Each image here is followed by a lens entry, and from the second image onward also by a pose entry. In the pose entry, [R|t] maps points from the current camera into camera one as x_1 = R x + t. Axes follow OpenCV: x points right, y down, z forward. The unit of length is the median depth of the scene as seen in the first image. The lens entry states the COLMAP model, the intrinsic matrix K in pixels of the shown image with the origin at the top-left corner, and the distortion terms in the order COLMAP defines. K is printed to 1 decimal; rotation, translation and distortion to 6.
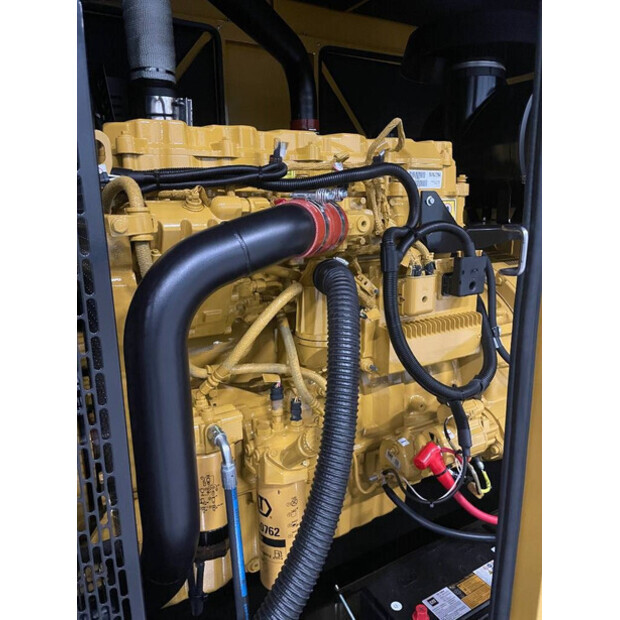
lens RADIAL K [[473.9, 0, 312.3], [0, 473.9, 311.0], [0, 0, 1]] dist [0.070687, -0.086031]
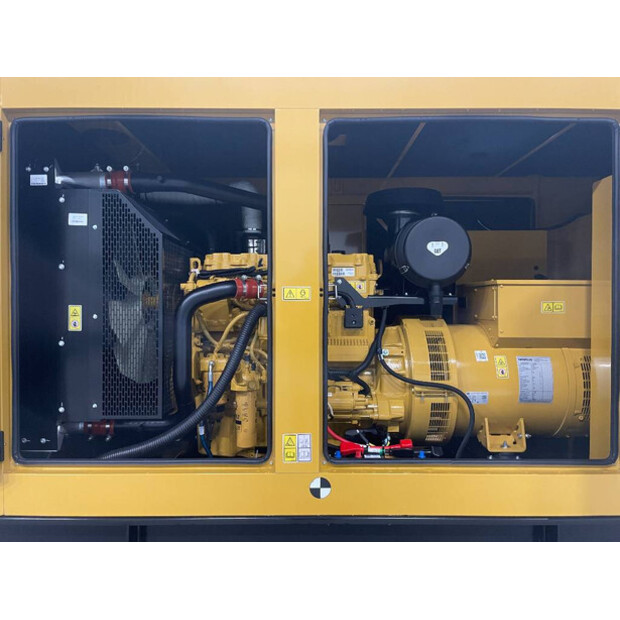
lens RADIAL K [[473.9, 0, 309.1], [0, 473.9, 304.0], [0, 0, 1]] dist [0.070687, -0.086031]
pose [[0.859323, 0.017063, -0.511148, 1.426433], [-0.125807, 0.975786, -0.178928, 0.297734], [0.495718, 0.218062, 0.840662, -0.930214]]
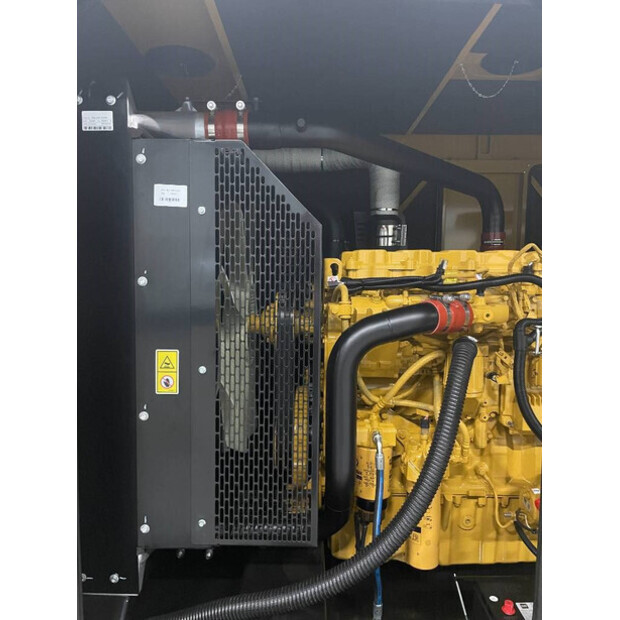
lens RADIAL K [[473.9, 0, 311.4], [0, 473.9, 311.8], [0, 0, 1]] dist [0.070687, -0.086031]
pose [[0.859236, 0.062038, -0.507803, 0.362327], [-0.135741, 0.984687, -0.109384, 0.041359], [0.493241, 0.162917, 0.854500, -0.515249]]
